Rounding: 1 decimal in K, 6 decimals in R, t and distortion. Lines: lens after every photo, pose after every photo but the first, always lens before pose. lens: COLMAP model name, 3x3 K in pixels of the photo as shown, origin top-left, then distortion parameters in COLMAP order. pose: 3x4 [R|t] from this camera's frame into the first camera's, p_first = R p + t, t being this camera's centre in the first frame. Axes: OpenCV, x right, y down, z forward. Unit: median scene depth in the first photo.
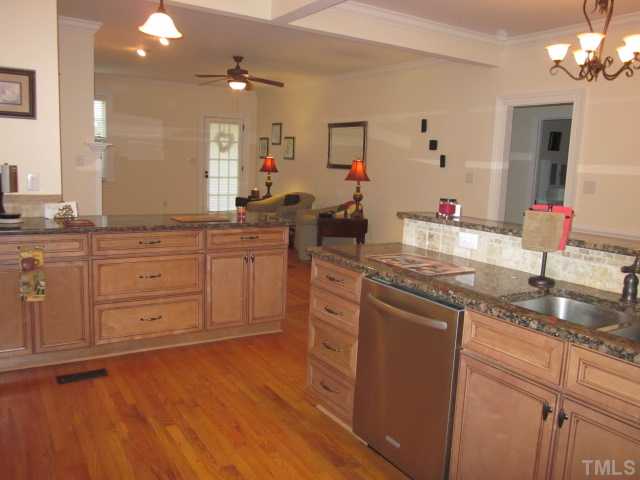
lens RADIAL K [[536.3, 0, 321.3], [0, 536.3, 242.3], [0, 0, 1]] dist [-0.039925, 0.007938]
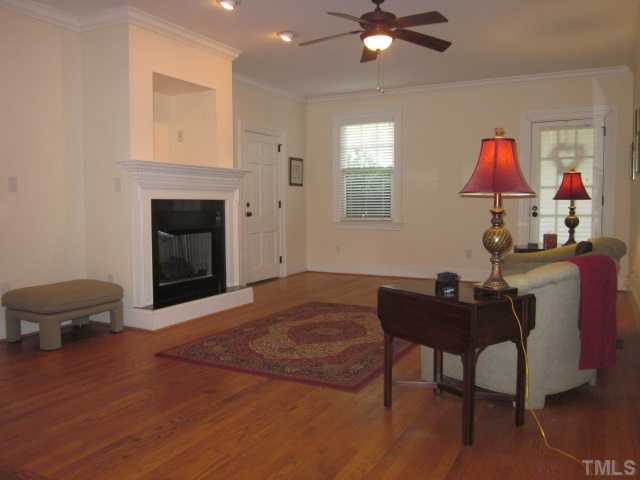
lens RADIAL K [[536.3, 0, 326.9], [0, 536.3, 242.7], [0, 0, 1]] dist [-0.039925, 0.007938]
pose [[0.506402, 0.015052, -0.862166, 0.209829], [-0.104474, 0.993553, -0.044018, -0.035792], [0.855945, 0.112365, 0.504709, 0.471308]]
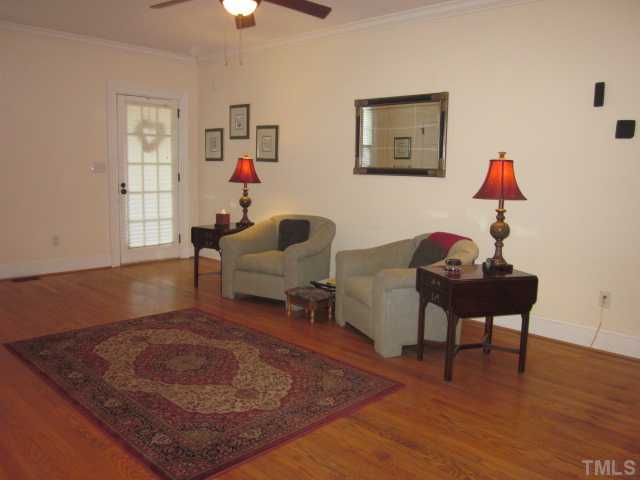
lens RADIAL K [[536.3, 0, 325.6], [0, 536.3, 236.9], [0, 0, 1]] dist [-0.039925, 0.007938]
pose [[0.968127, -0.055326, 0.244271, -0.143107], [0.057955, 0.998313, -0.003584, -0.056211], [-0.243661, 0.017627, 0.969700, 0.353514]]
